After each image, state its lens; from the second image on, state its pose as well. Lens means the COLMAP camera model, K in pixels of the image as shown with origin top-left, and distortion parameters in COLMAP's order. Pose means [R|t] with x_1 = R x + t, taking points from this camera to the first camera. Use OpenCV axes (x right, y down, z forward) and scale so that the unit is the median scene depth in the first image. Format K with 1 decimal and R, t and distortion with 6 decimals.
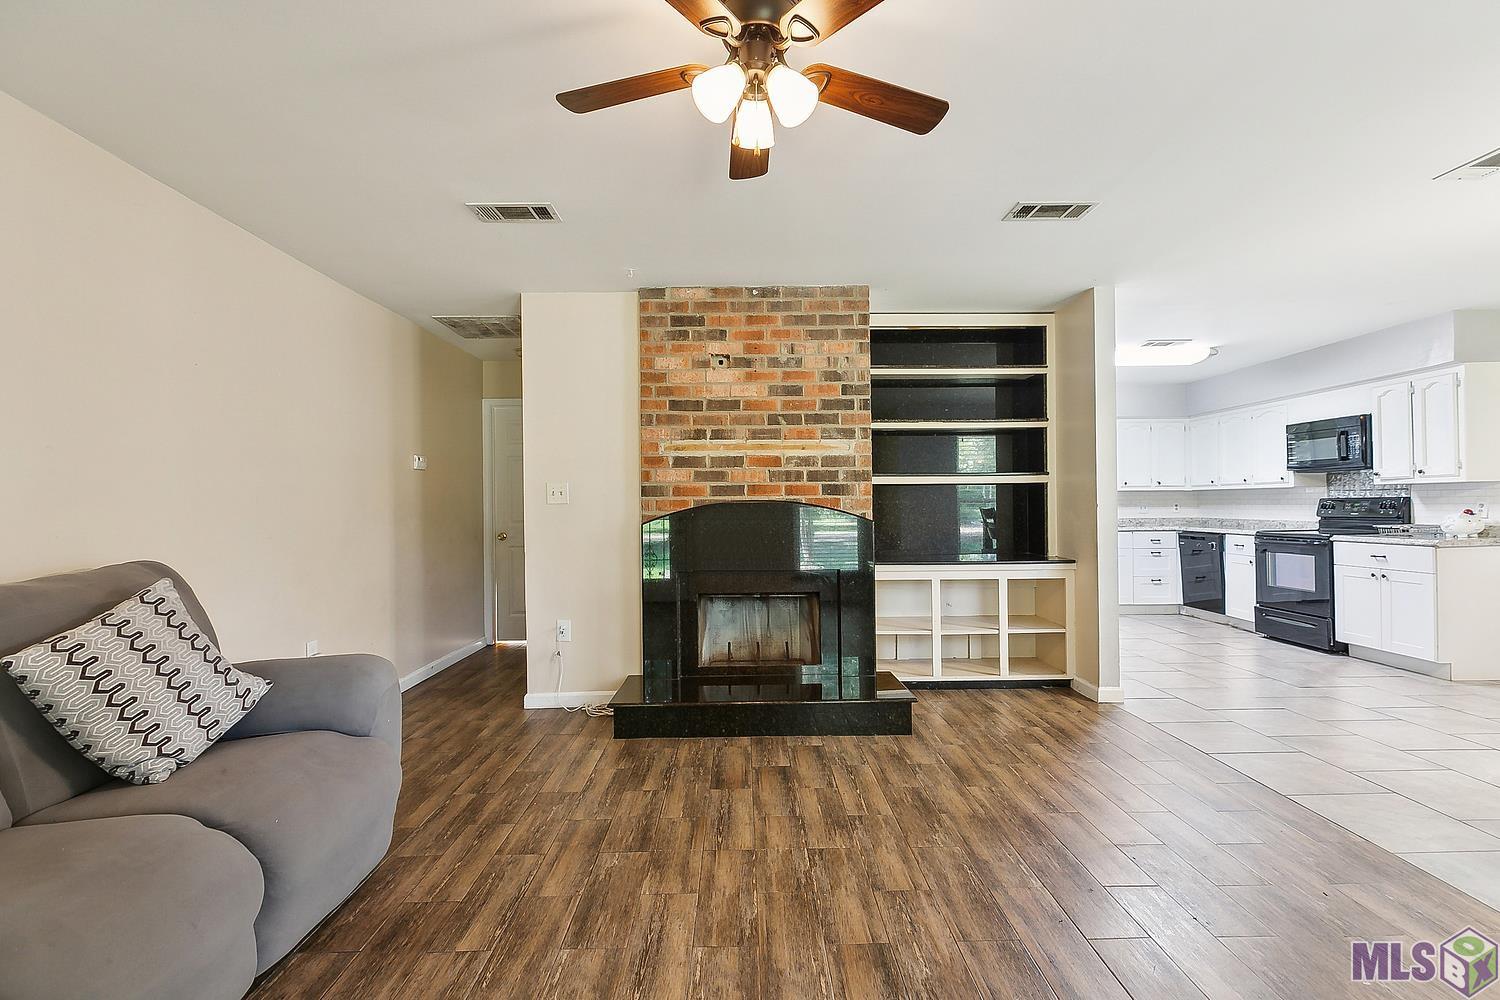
lens RADIAL K [[694.4, 0, 750.0], [0, 694.4, 500.0], [0, 0, 1]] dist [0.001269, -0.000124]
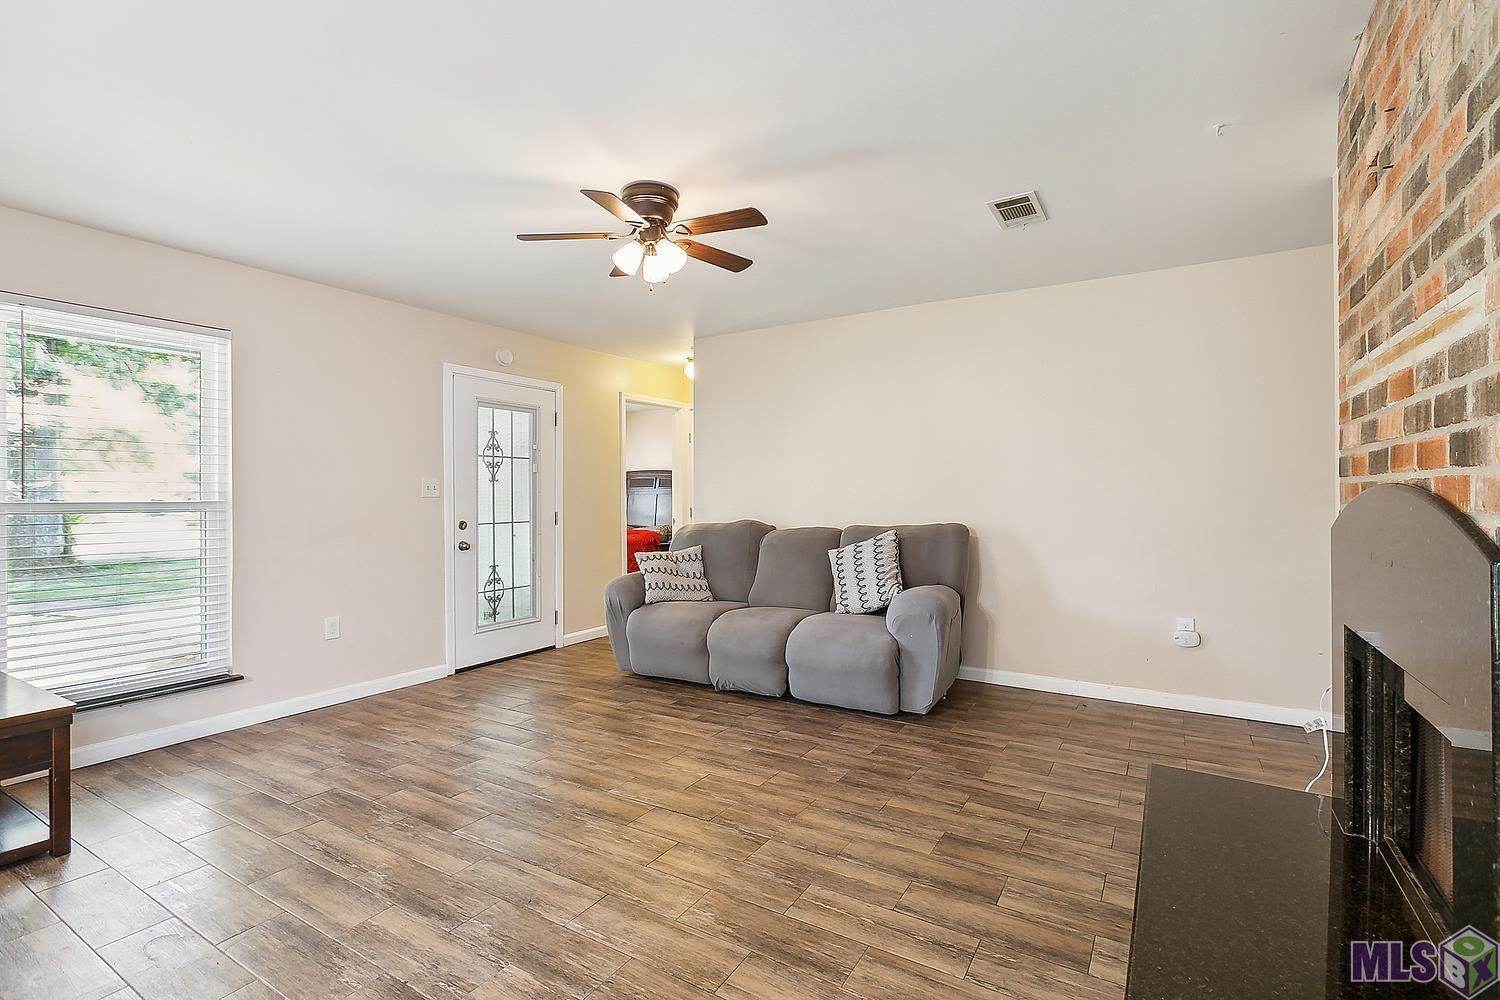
lens RADIAL K [[676.6, 0, 750.0], [0, 676.6, 500.0], [0, 0, 1]] dist [-0.000562, -0.000068]
pose [[-0.537611, 0.016640, -0.843029, 0.894224], [0.018370, 0.999799, 0.008020, -0.000055], [0.842993, -0.011175, -0.537809, 1.467690]]
